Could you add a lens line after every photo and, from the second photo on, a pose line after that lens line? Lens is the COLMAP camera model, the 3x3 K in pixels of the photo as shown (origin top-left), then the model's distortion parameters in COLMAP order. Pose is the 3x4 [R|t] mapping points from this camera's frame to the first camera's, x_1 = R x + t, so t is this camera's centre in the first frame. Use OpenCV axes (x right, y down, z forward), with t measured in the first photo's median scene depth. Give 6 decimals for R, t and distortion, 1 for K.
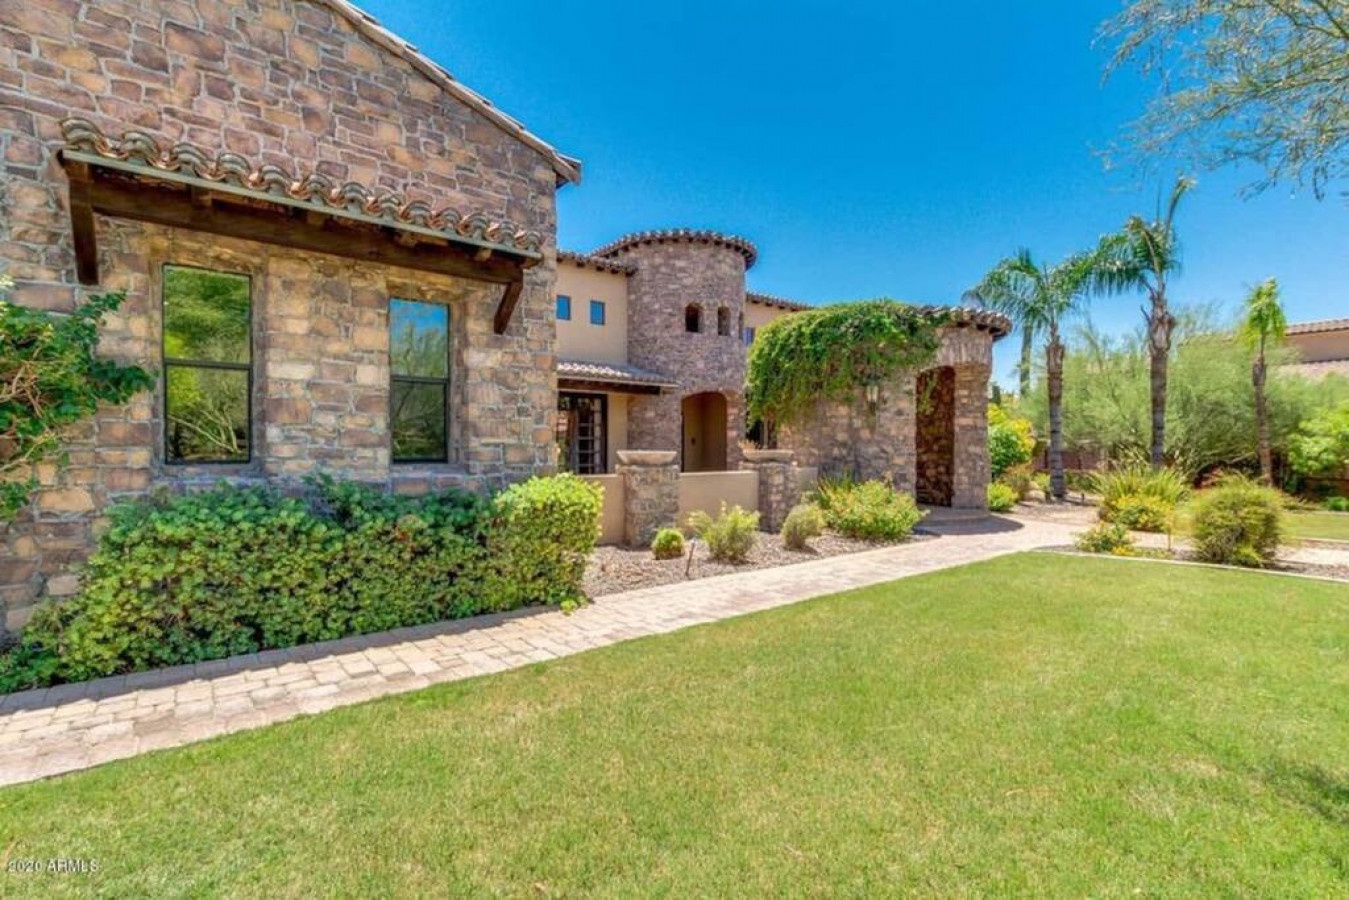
lens RADIAL K [[622.4, 0, 674.5], [0, 622.4, 450.0], [0, 0, 1]] dist [0.000251, 0.000038]
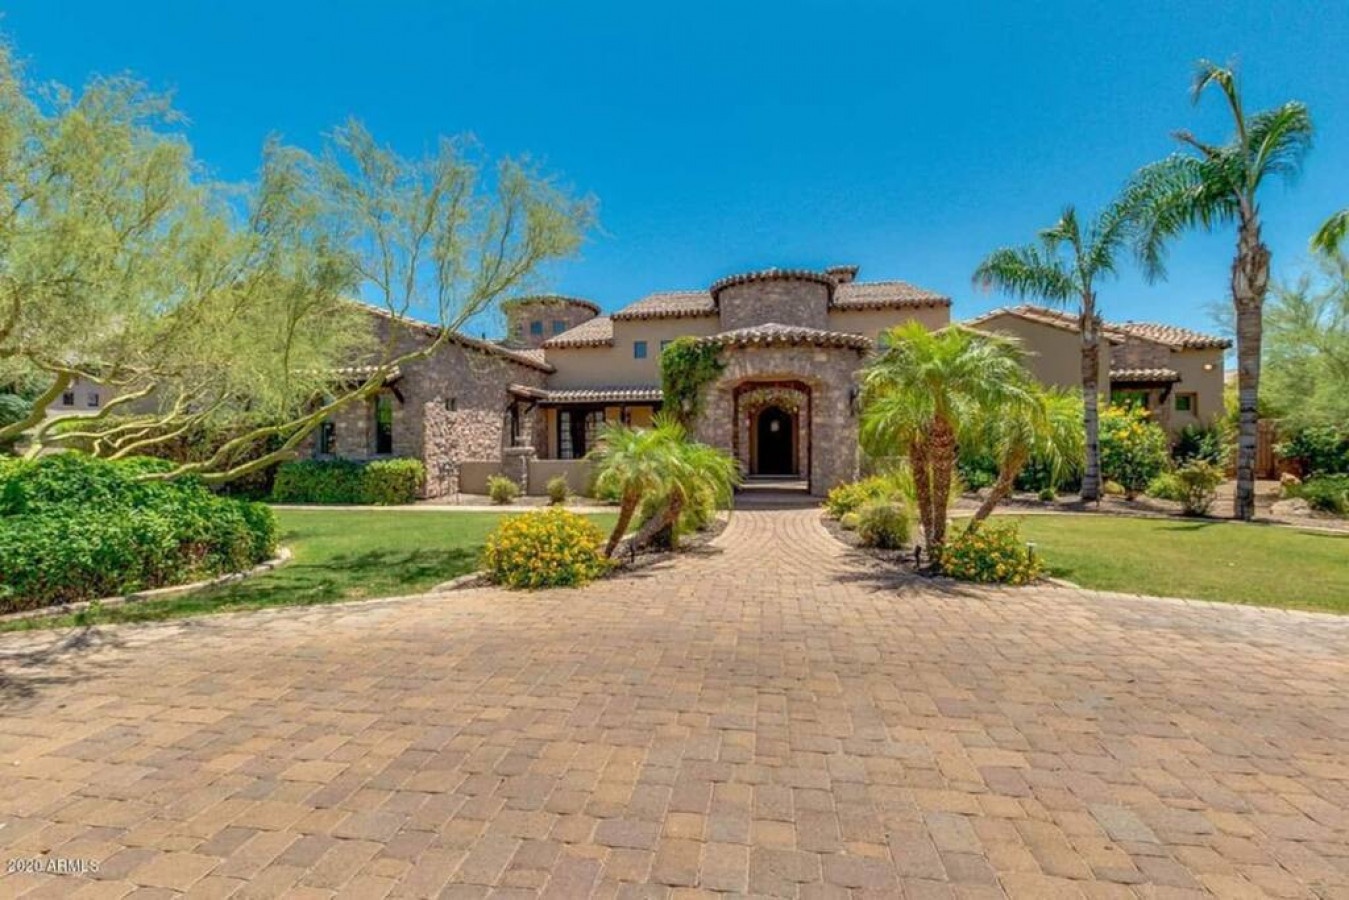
lens RADIAL K [[622.4, 0, 674.5], [0, 622.4, 450.0], [0, 0, 1]] dist [0.000251, 0.000038]
pose [[0.655399, -0.001949, -0.755280, 1.148243], [0.006687, 0.999972, 0.003222, 0.003196], [0.755253, -0.007162, 0.655394, 0.060554]]
